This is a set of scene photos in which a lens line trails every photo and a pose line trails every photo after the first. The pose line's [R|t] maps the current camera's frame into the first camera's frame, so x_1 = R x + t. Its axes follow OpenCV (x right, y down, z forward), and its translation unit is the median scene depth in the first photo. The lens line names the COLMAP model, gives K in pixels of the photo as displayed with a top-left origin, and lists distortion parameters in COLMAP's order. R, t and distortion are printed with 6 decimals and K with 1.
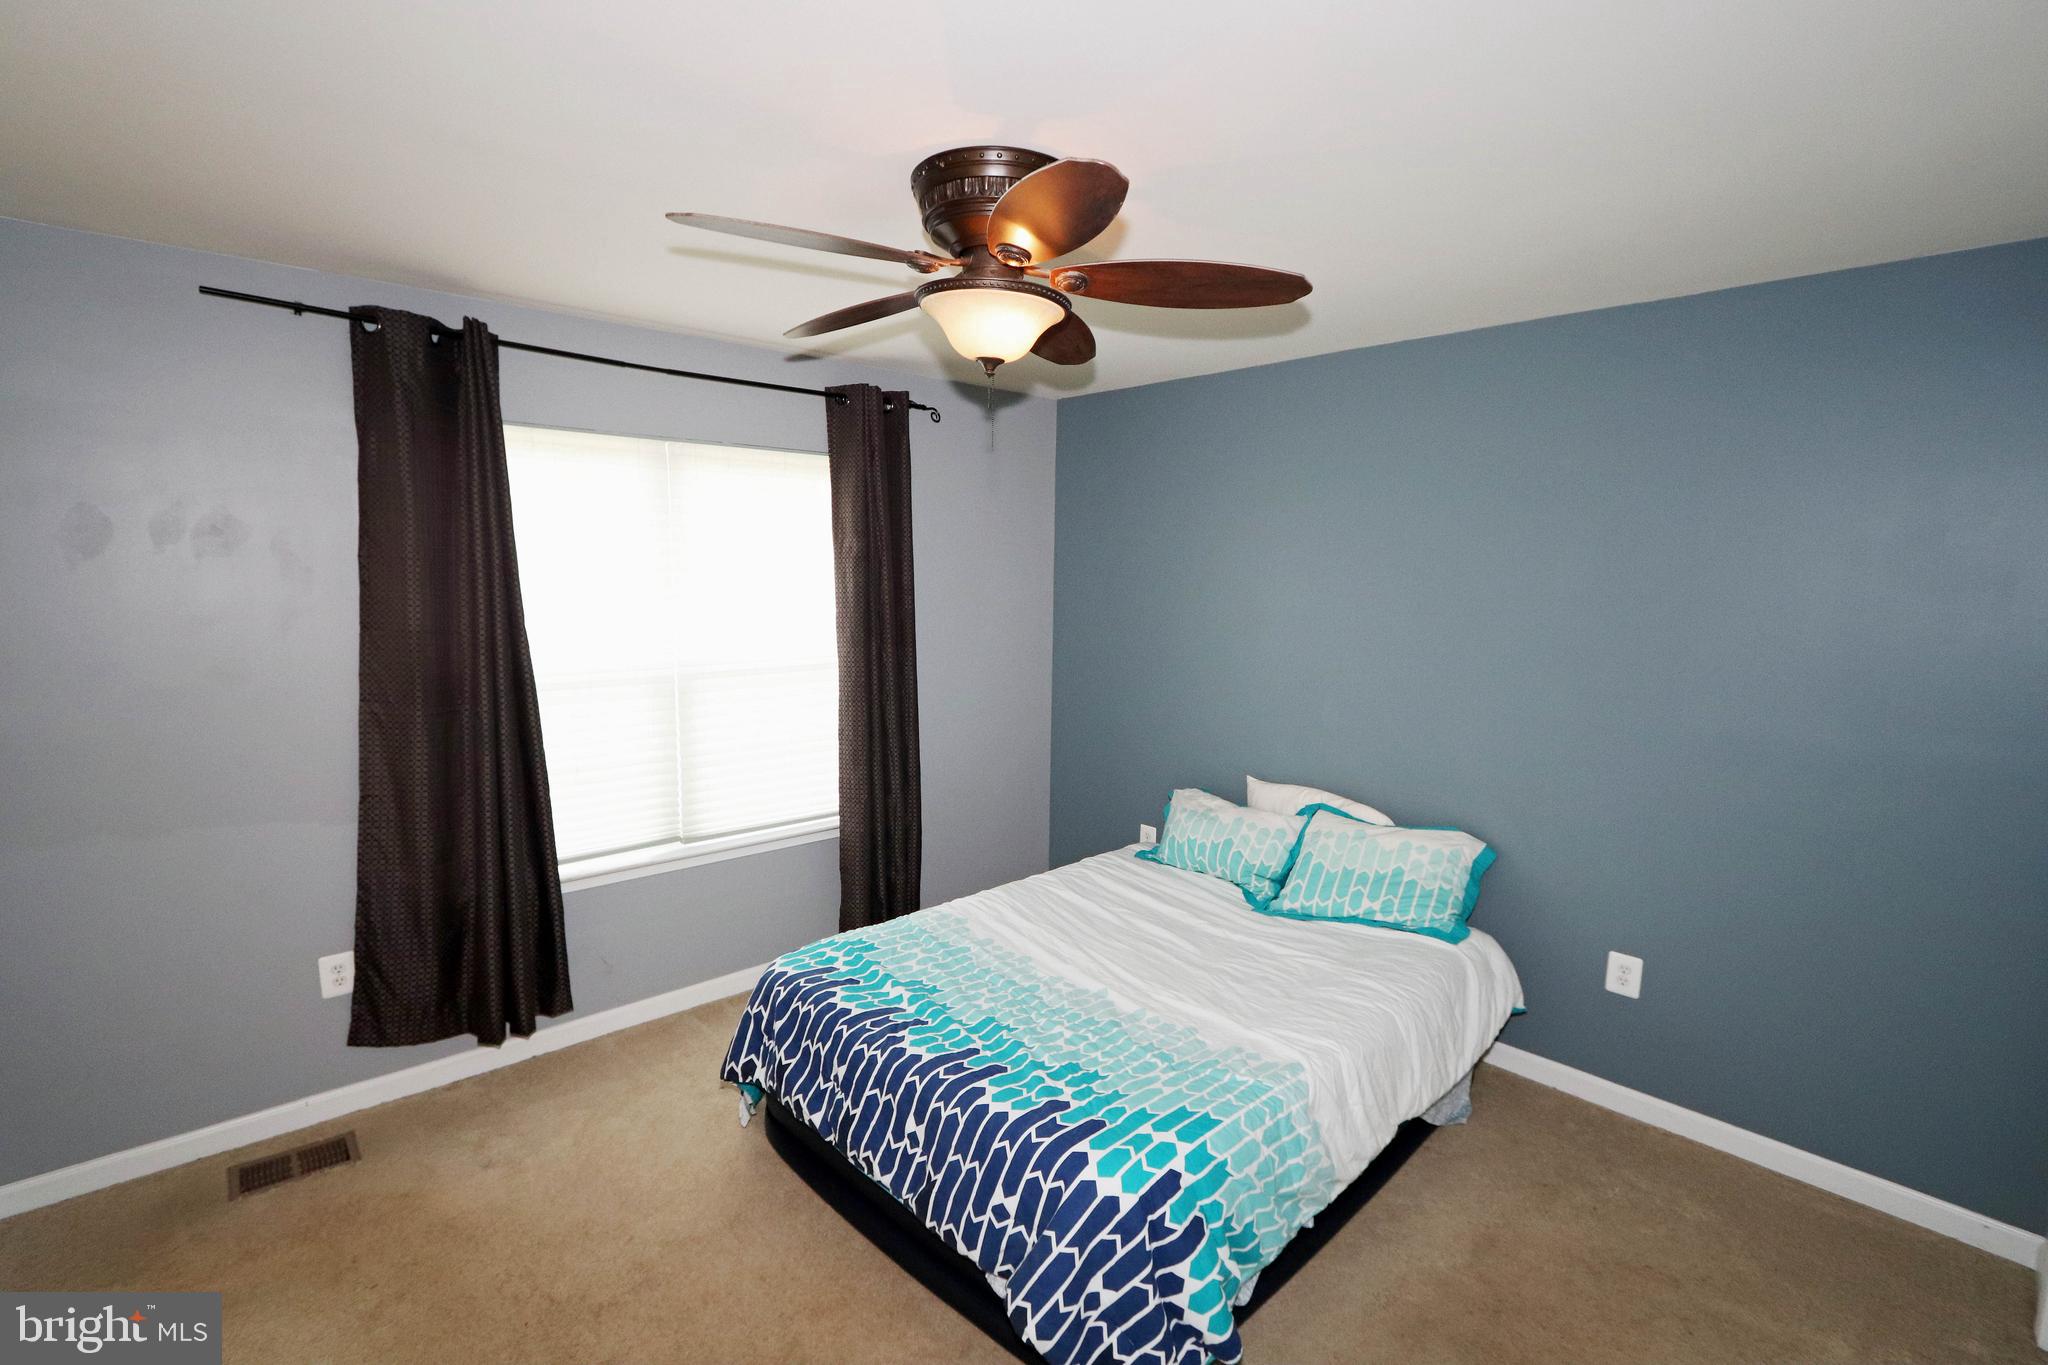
lens RADIAL K [[943.3, 0, 1015.9], [0, 943.3, 688.7], [0, 0, 1]] dist [-0.018123, 0.000906]
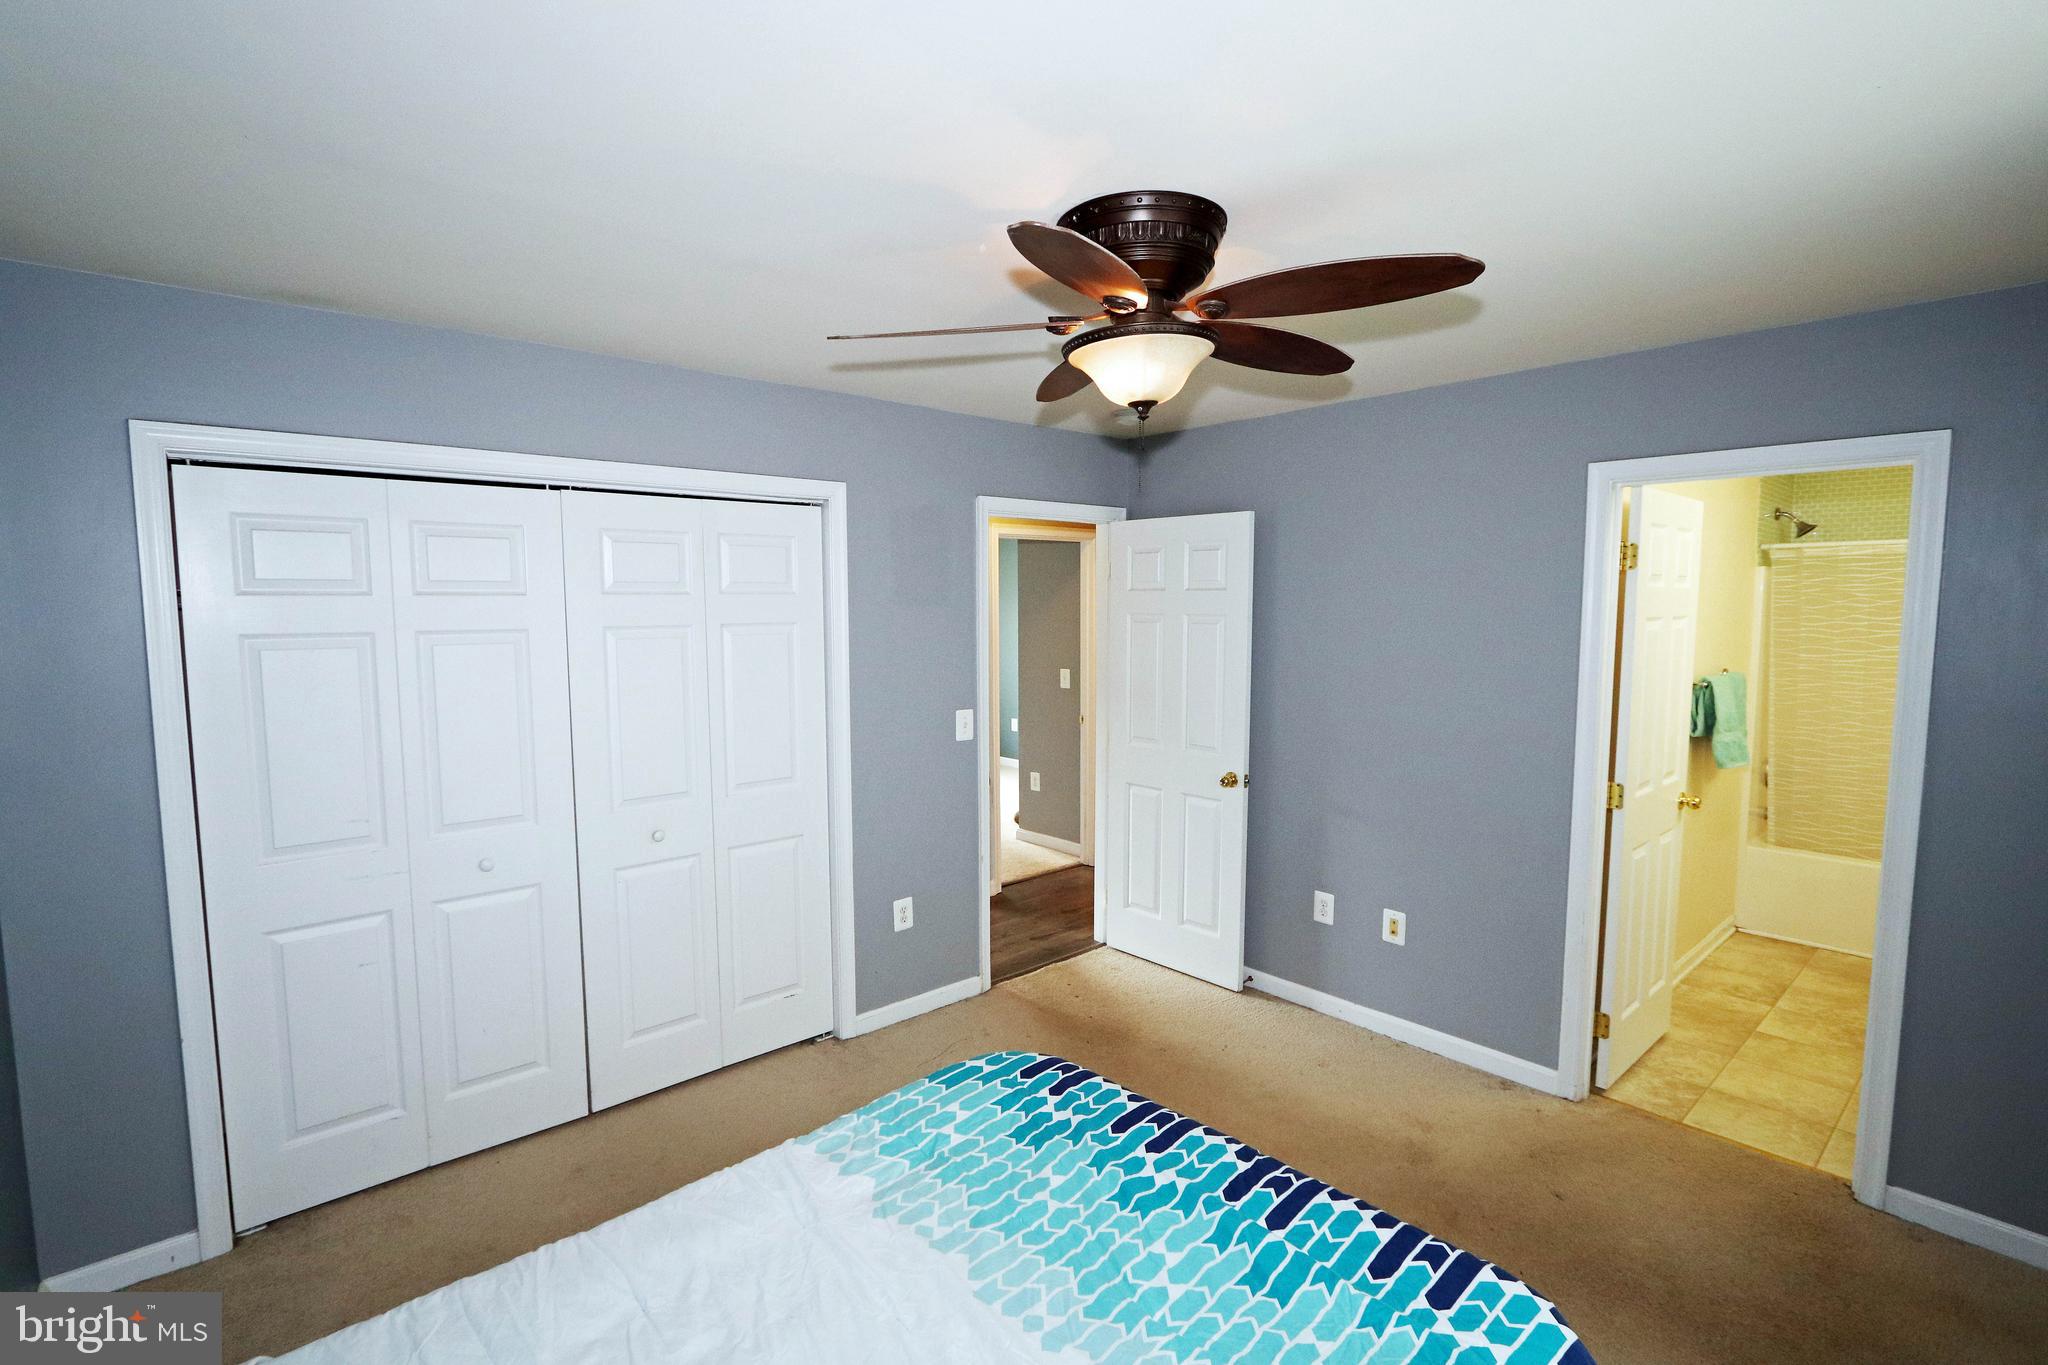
lens RADIAL K [[943.3, 0, 1015.9], [0, 943.3, 688.7], [0, 0, 1]] dist [-0.018123, 0.000906]
pose [[-0.999821, -0.010638, 0.015675, 0.056400], [-0.007096, 0.977506, 0.210790, -0.172892], [-0.017565, 0.210641, -0.977406, 1.336388]]
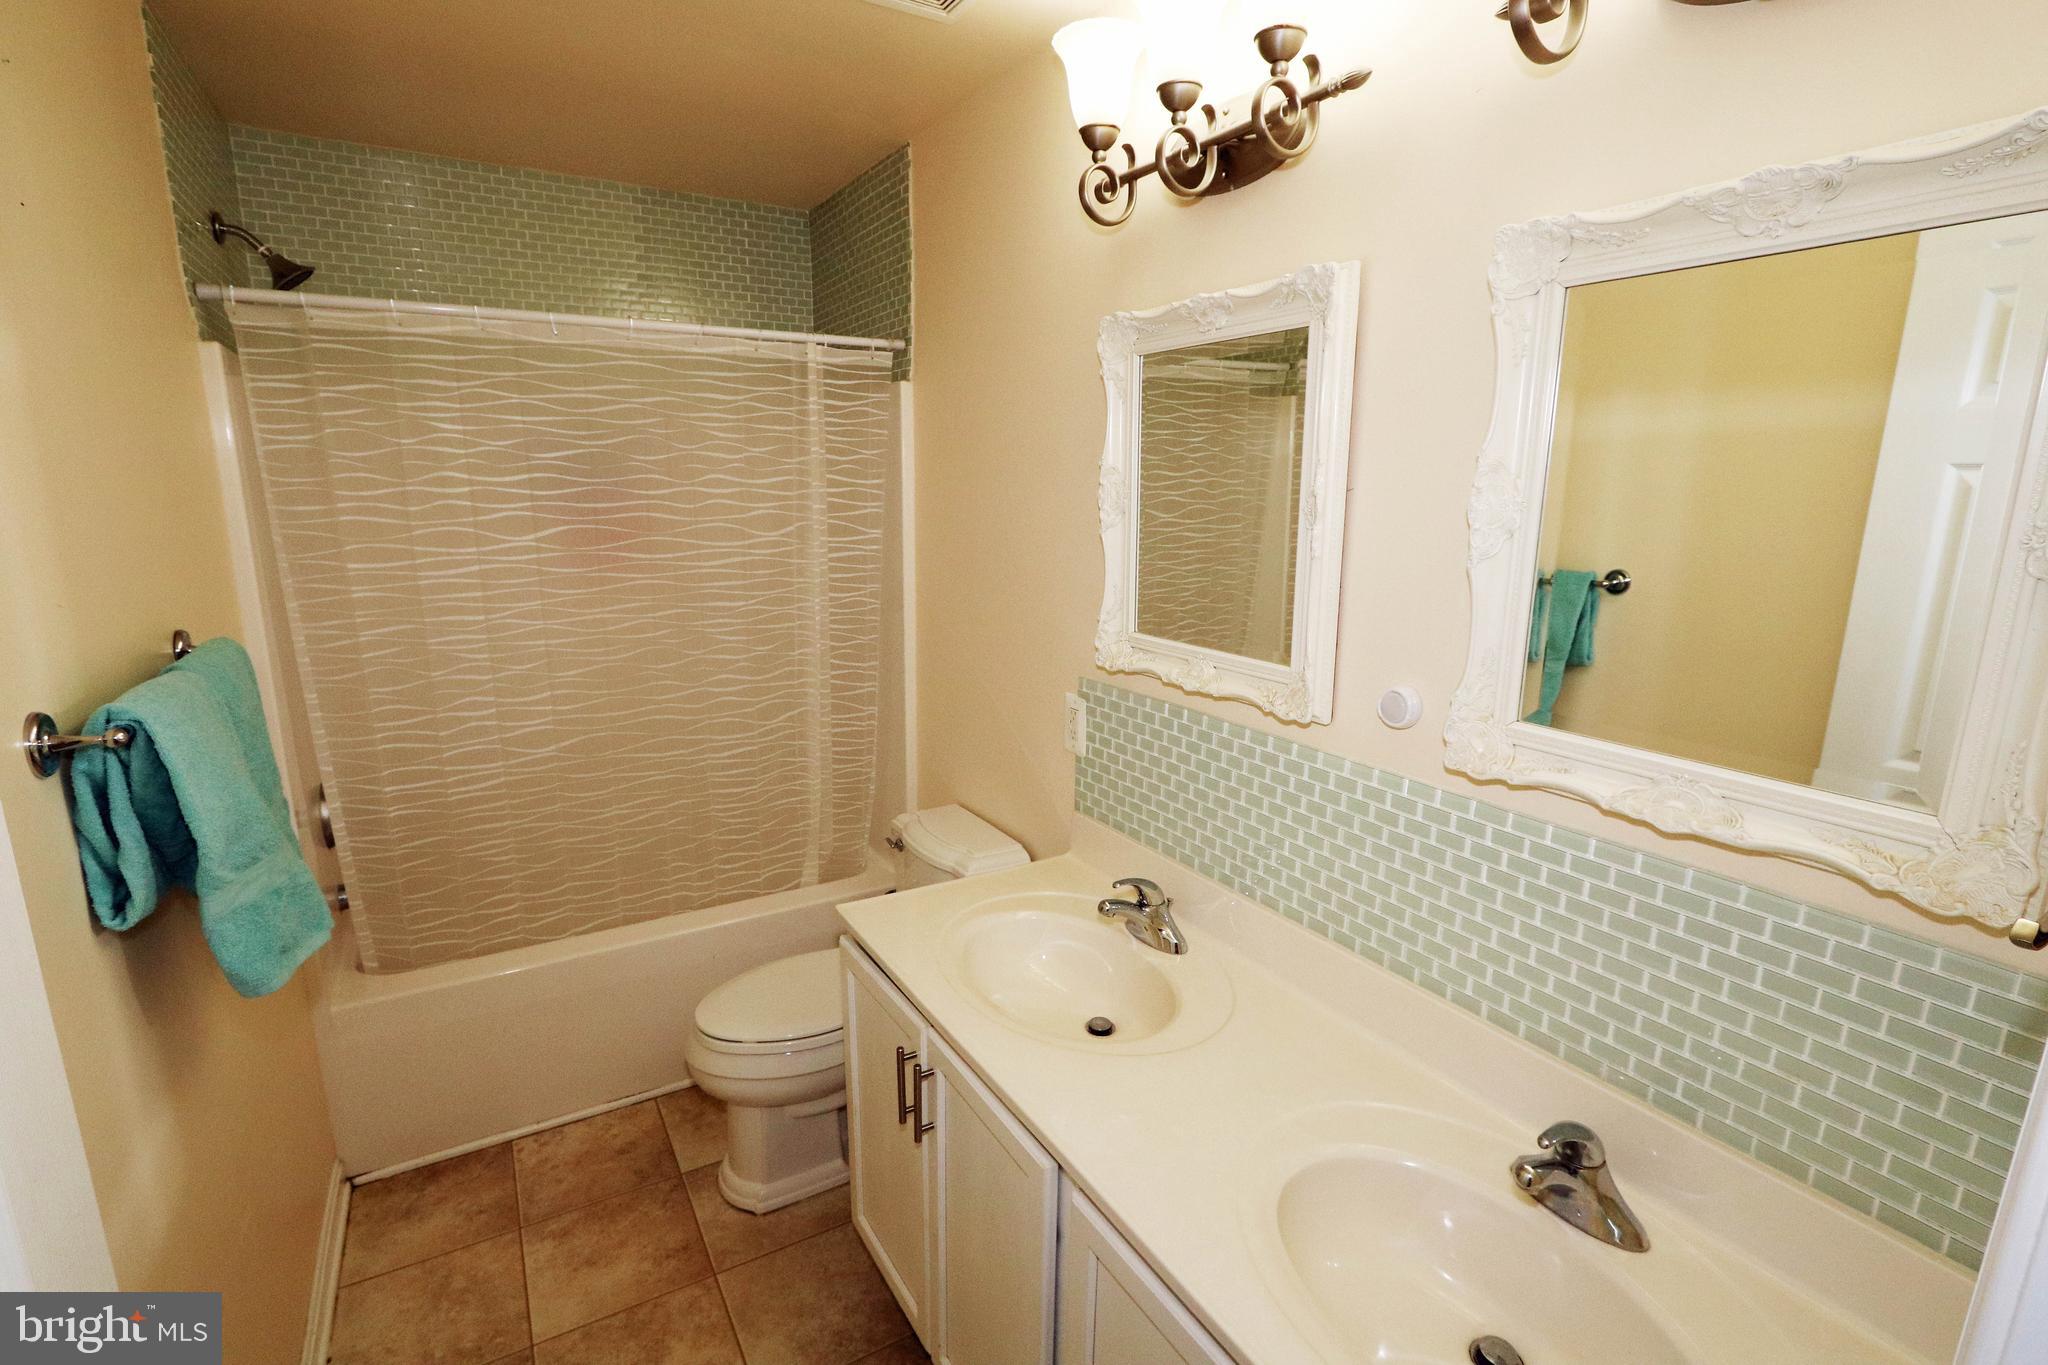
lens RADIAL K [[943.3, 0, 1015.9], [0, 943.3, 688.7], [0, 0, 1]] dist [-0.018123, 0.000906]
pose [[-0.195110, 0.194474, -0.961307, -0.635468], [-0.132732, 0.965892, 0.222341, -0.041454], [0.971758, 0.170977, -0.162642, 0.401608]]
